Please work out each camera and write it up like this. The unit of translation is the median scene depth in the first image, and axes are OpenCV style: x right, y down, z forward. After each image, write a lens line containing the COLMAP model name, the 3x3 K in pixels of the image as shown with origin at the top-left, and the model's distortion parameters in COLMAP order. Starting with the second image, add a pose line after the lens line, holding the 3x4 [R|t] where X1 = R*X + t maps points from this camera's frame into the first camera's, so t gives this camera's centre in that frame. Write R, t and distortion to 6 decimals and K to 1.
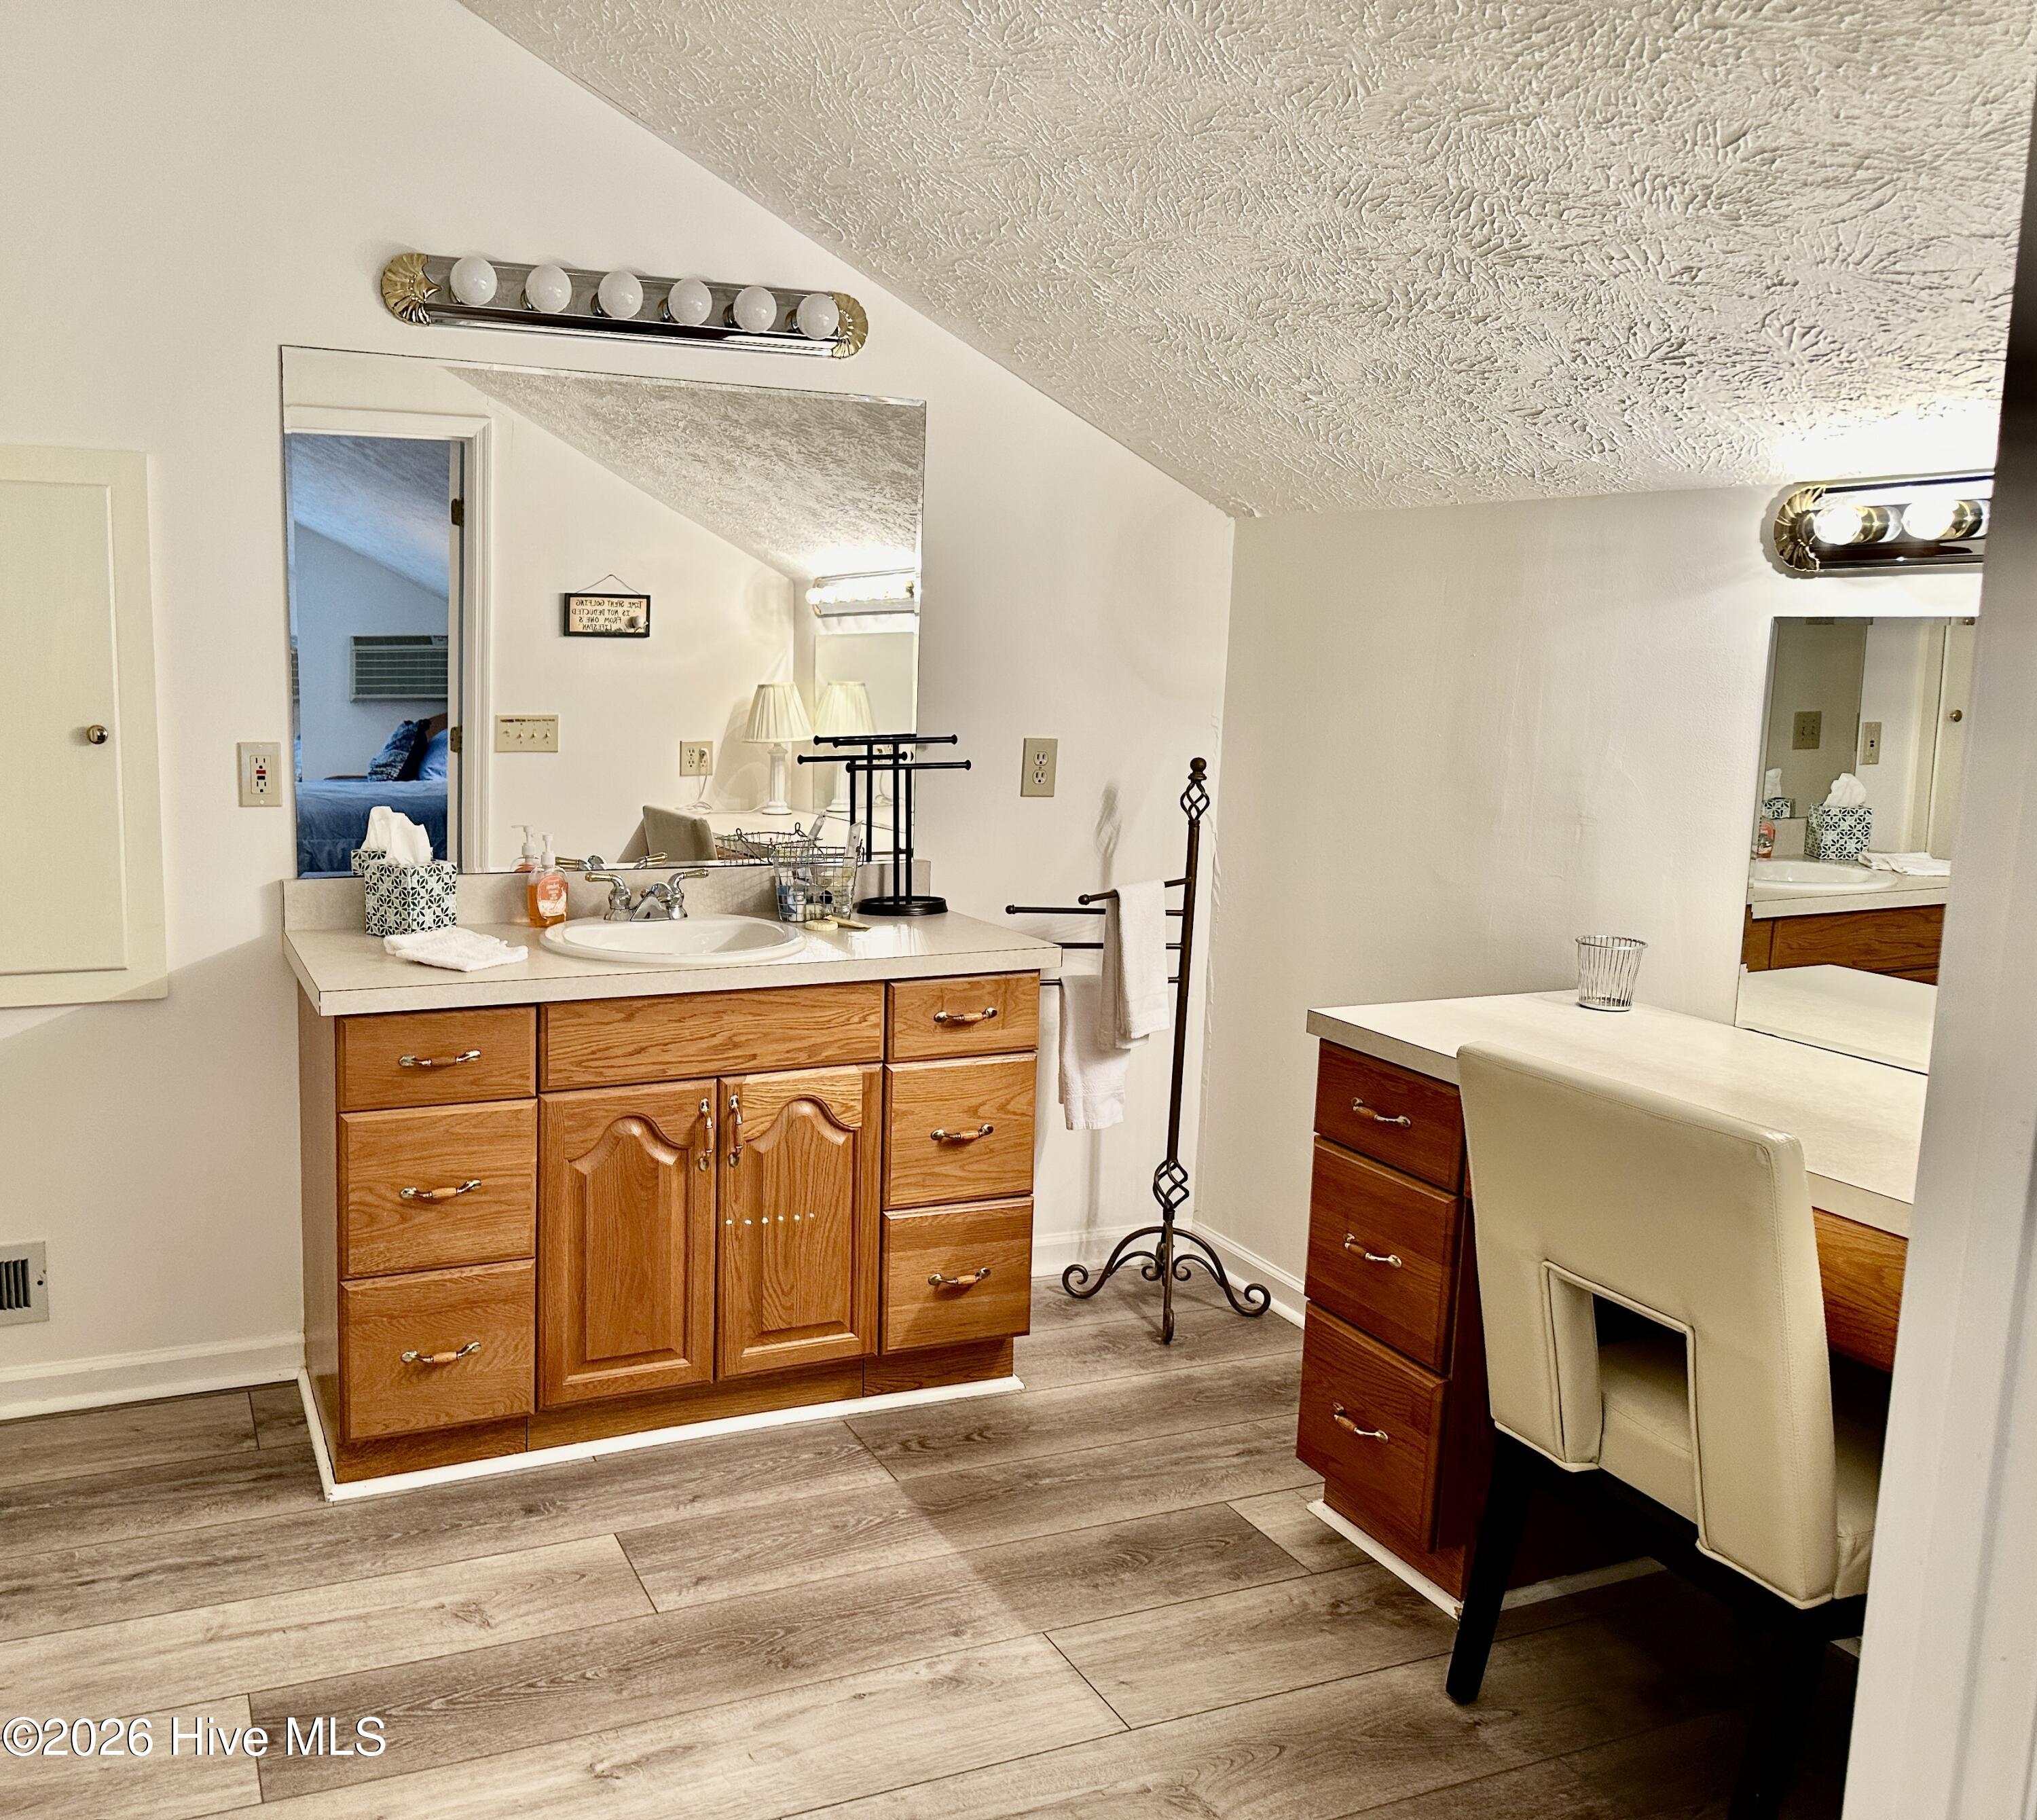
lens RADIAL K [[1926.9, 0, 1016.5], [0, 1926.9, 912.7], [0, 0, 1]] dist [0.081780, 0.000000]
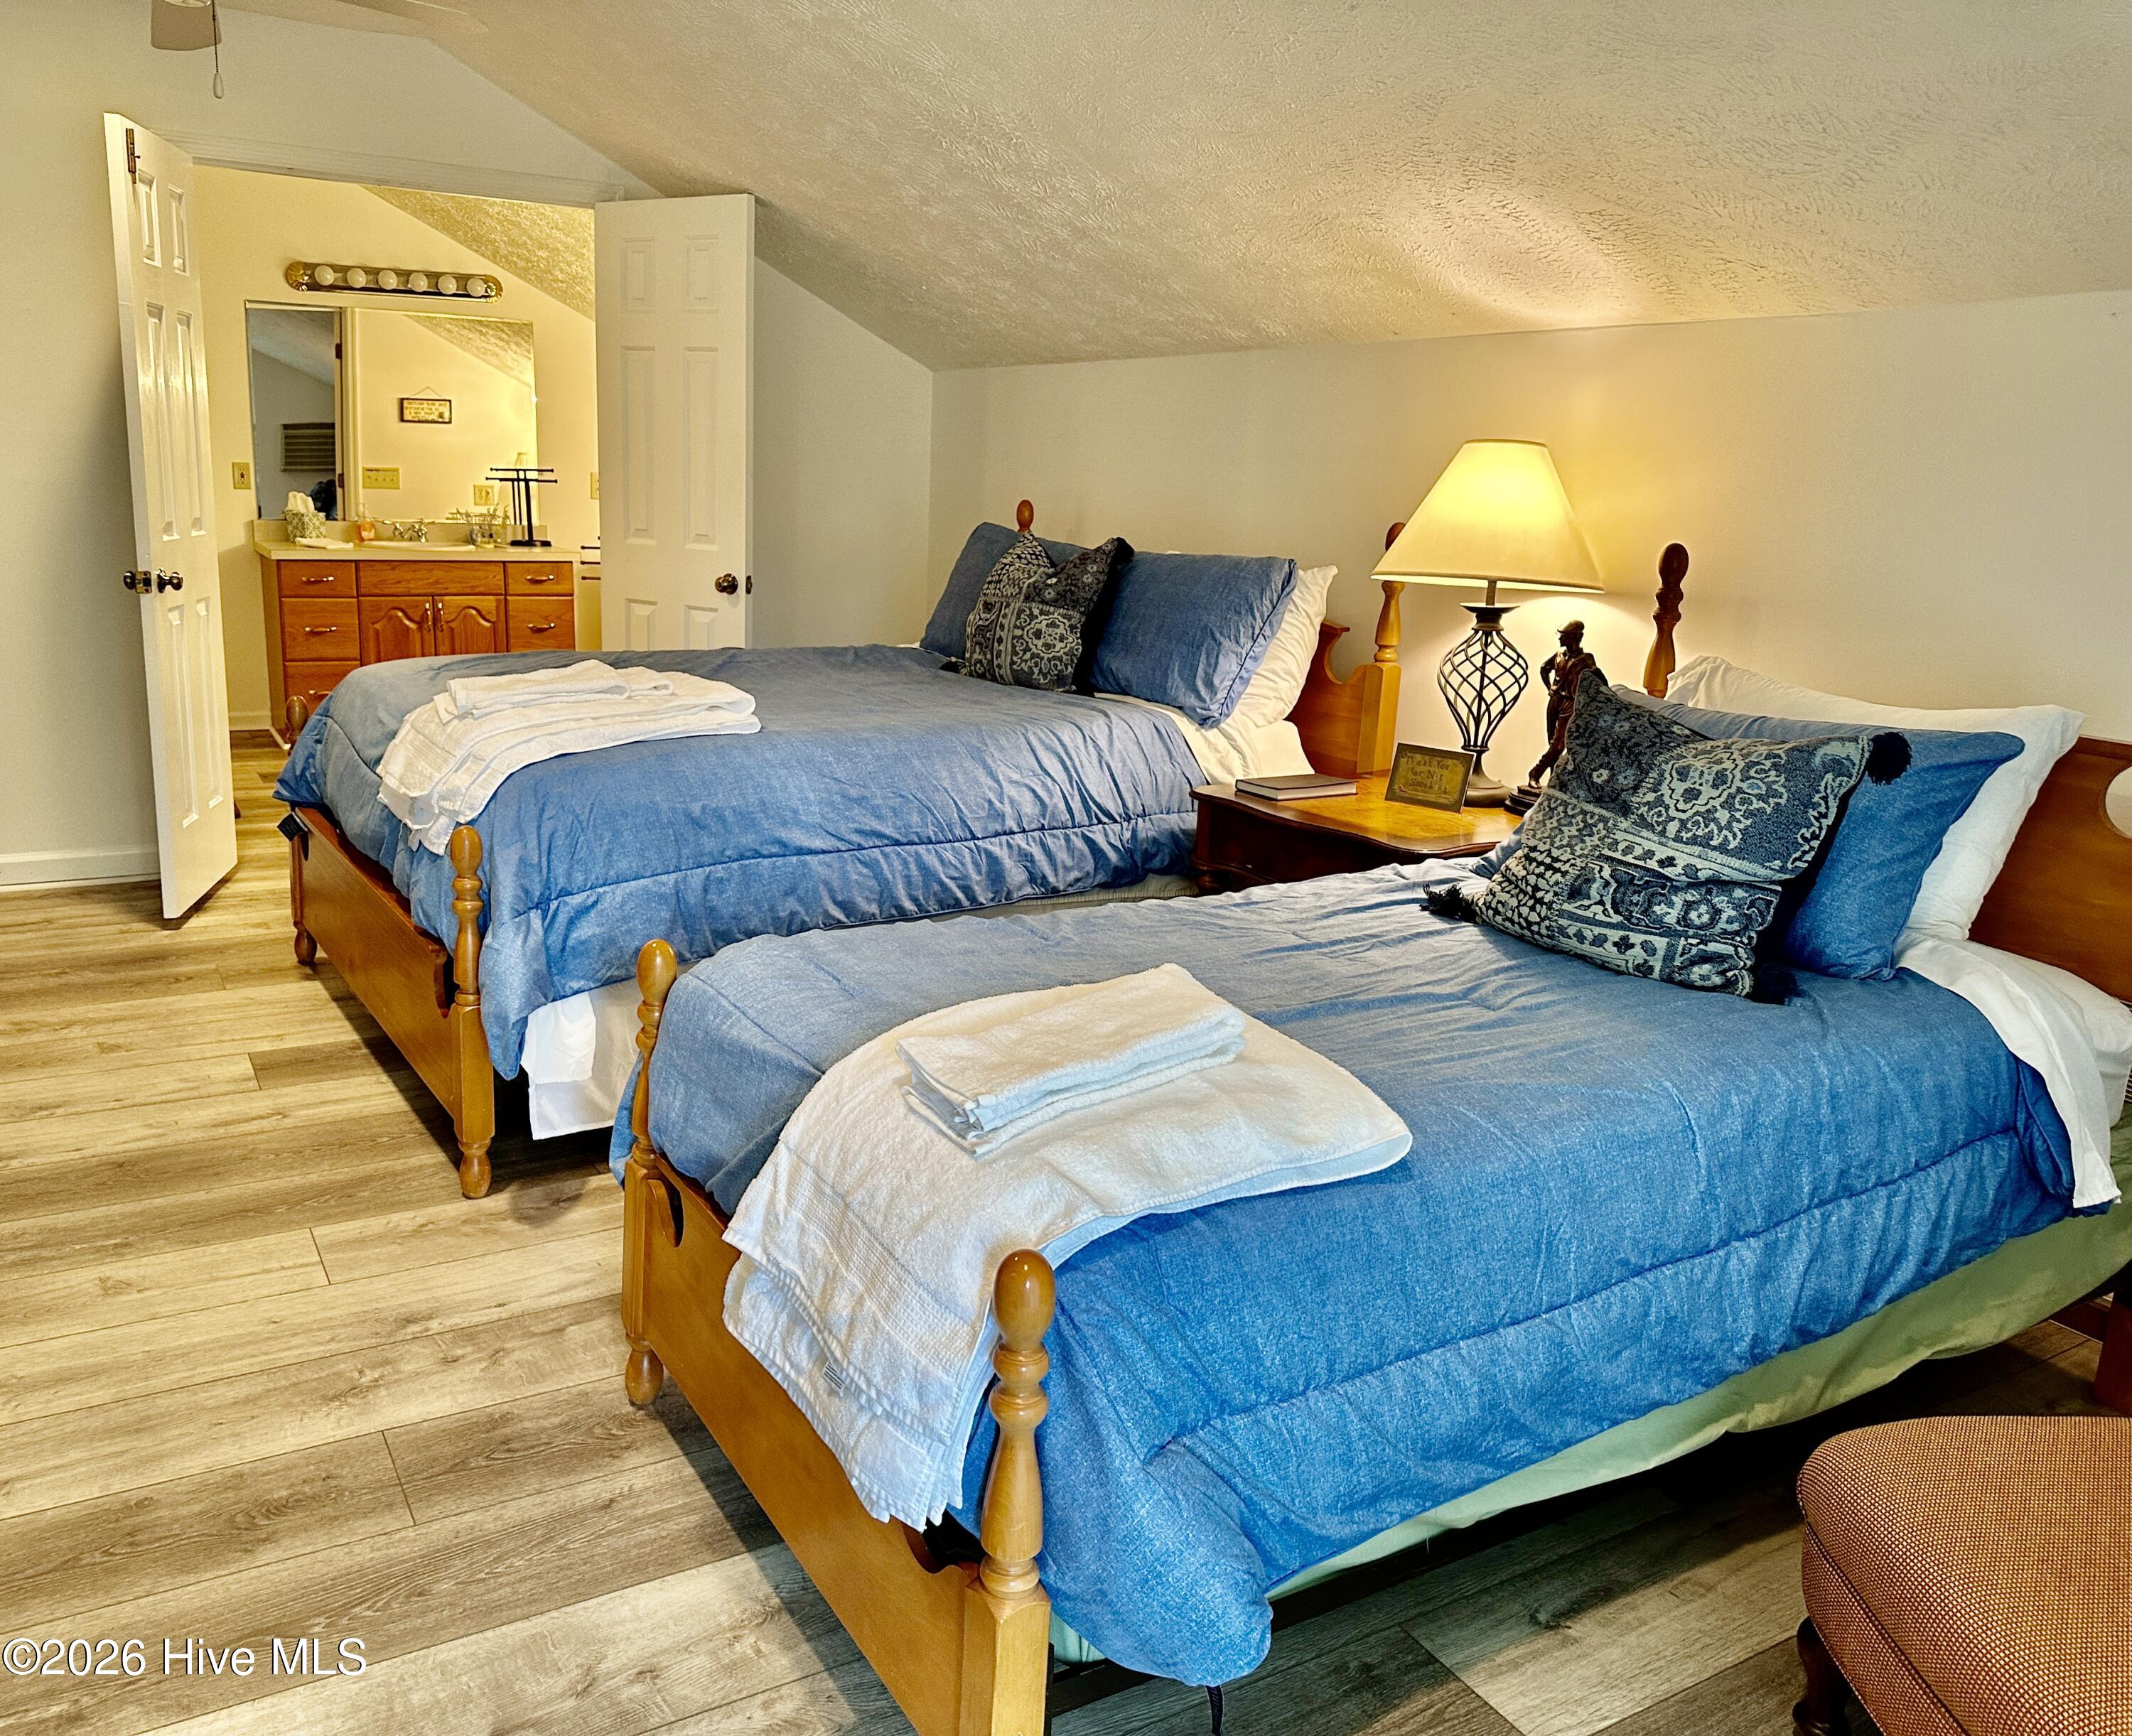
lens RADIAL K [[1711.8, 0, 1066.0], [0, 1711.8, 862.8], [0, 0, 1]] dist [-0.005871, -0.009619]
pose [[0.995636, -0.007325, 0.093031, 0.430467], [-0.002017, 0.994993, 0.099926, 0.193518], [-0.093297, -0.099677, 0.990636, -1.244156]]
